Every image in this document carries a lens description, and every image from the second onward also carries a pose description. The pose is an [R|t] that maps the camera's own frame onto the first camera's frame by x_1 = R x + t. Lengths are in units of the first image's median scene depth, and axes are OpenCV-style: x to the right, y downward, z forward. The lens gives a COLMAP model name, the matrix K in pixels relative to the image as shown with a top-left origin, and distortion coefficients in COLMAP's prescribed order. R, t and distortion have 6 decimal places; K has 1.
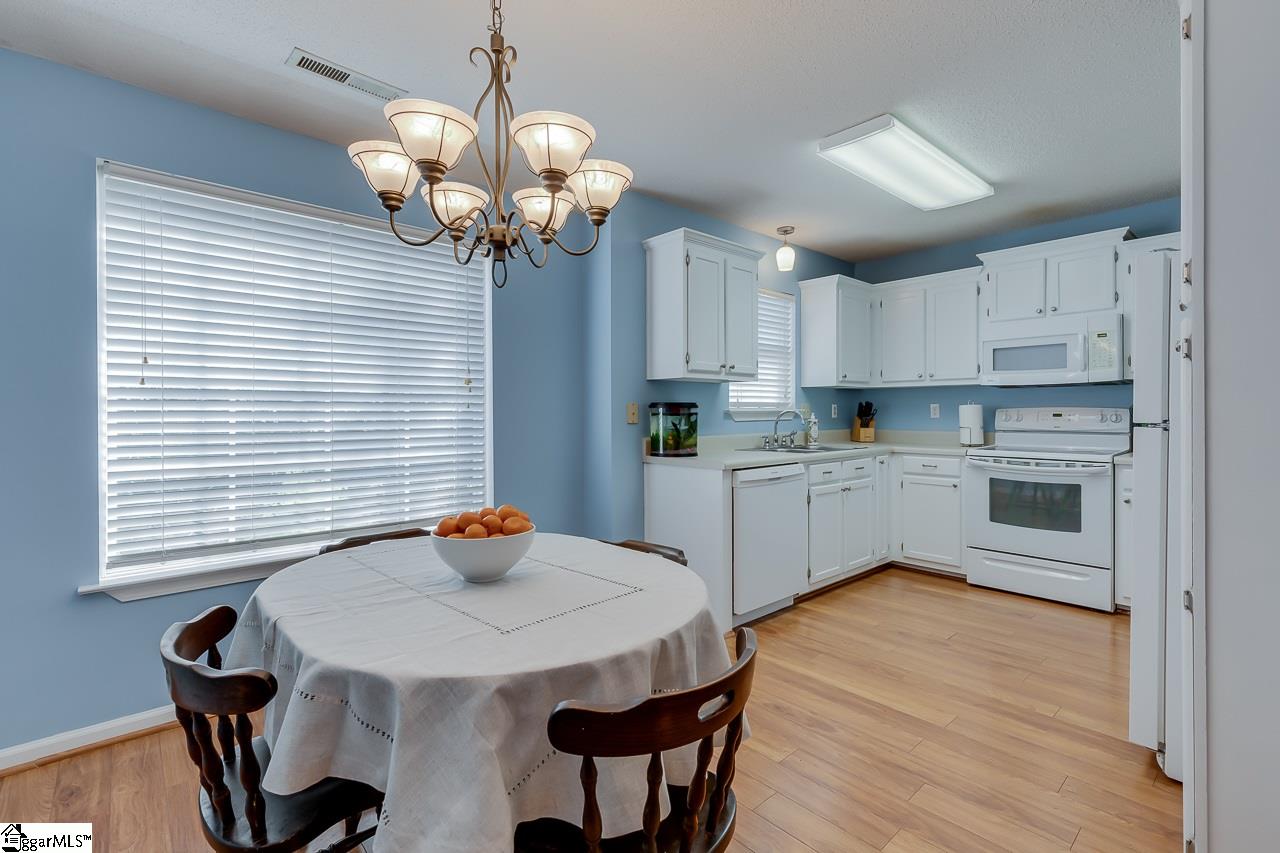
lens RADIAL K [[578.2, 0, 669.3], [0, 578.2, 418.1], [0, 0, 1]] dist [0.006172, -0.001538]
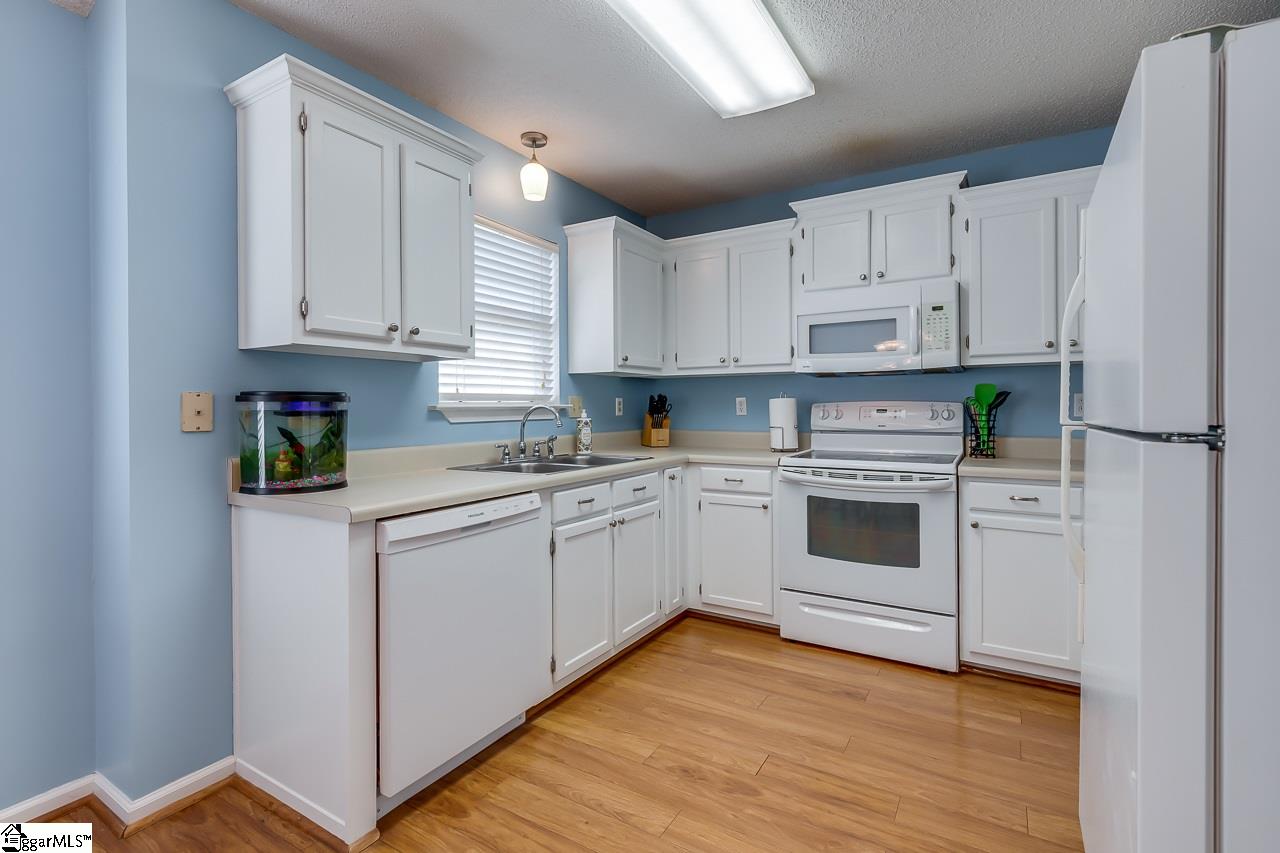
lens RADIAL K [[578.2, 0, 640.6], [0, 578.2, 417.4], [0, 0, 1]] dist [0.006172, -0.001538]
pose [[0.969494, -0.007314, 0.245008, 0.168380], [0.005921, 0.999962, 0.006422, -0.004067], [-0.245045, -0.004775, 0.969500, 0.342581]]
